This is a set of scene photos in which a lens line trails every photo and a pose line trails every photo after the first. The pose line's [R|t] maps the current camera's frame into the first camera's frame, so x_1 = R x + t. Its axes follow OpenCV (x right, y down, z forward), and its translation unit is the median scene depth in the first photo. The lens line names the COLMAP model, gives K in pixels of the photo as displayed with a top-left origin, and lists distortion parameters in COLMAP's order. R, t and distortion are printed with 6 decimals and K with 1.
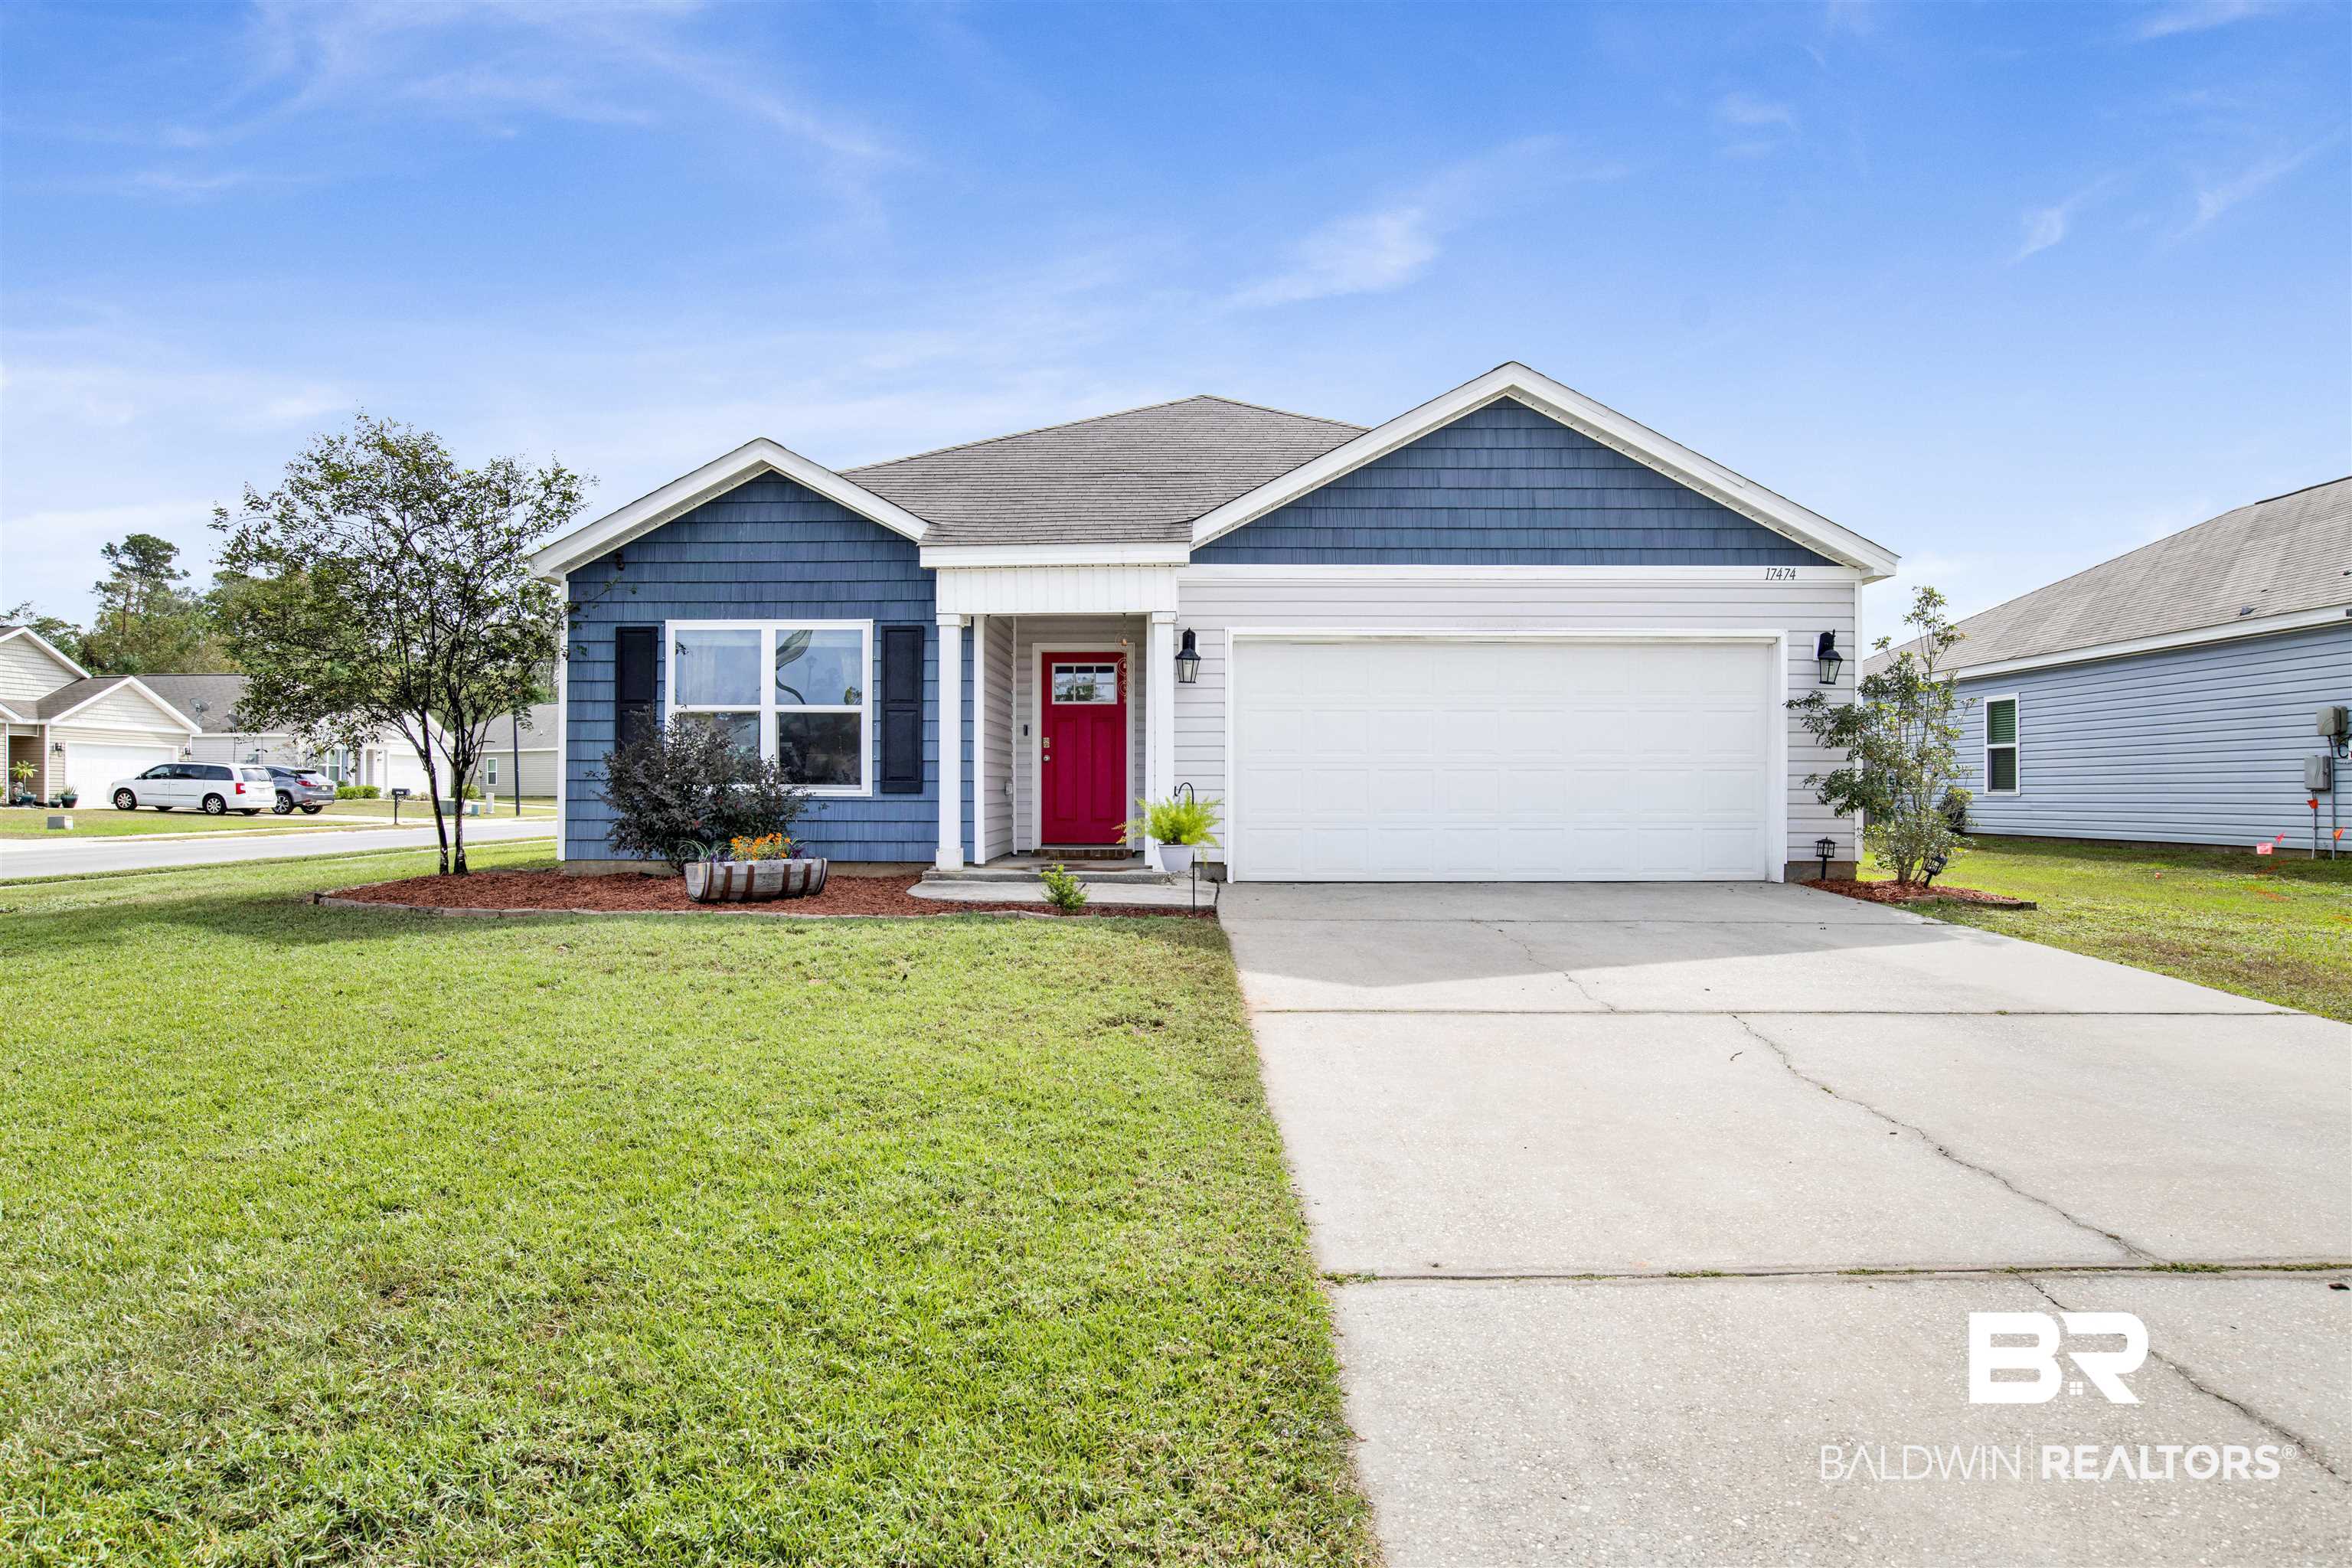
lens RADIAL K [[1413.1, 0, 1176.0], [0, 1413.1, 784.0], [0, 0, 1]] dist [-0.055892, -0.000021]
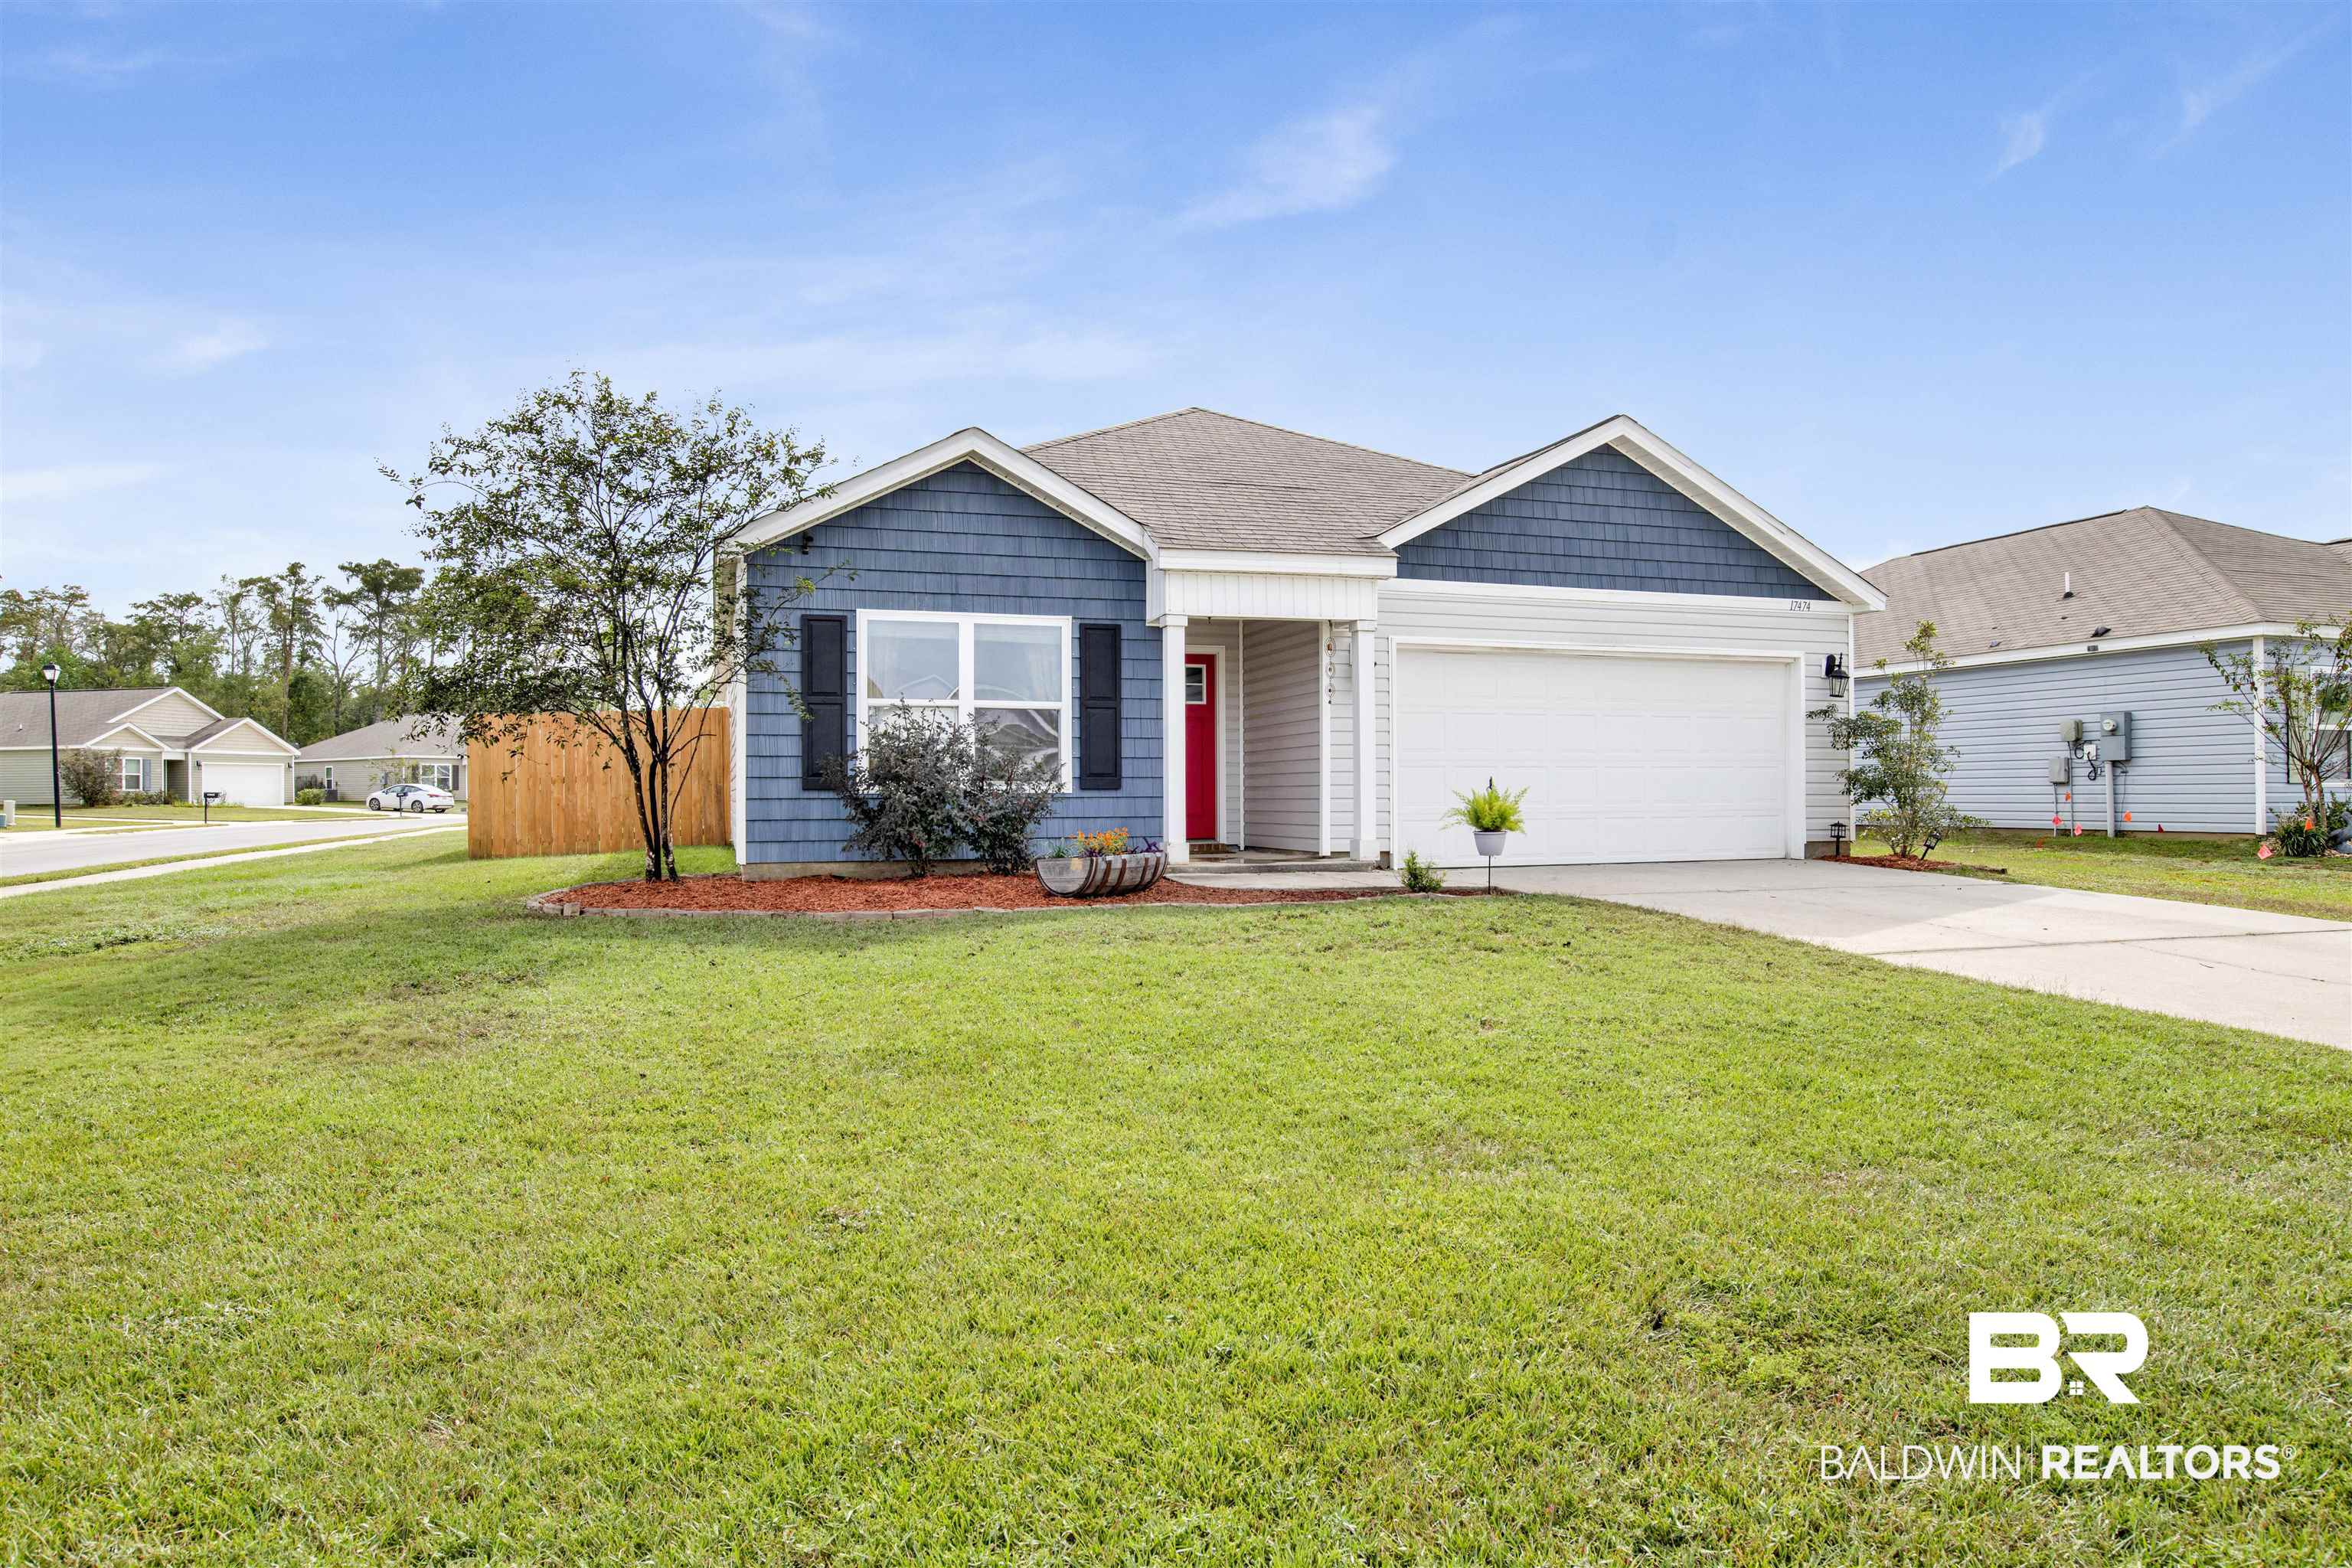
lens RADIAL K [[1413.1, 0, 1176.0], [0, 1413.1, 784.0], [0, 0, 1]] dist [-0.055892, -0.000021]
pose [[0.945356, -0.003673, 0.326020, -0.475667], [0.004660, 0.999987, -0.002247, 0.005147], [-0.326008, 0.003644, 0.945360, 0.025218]]
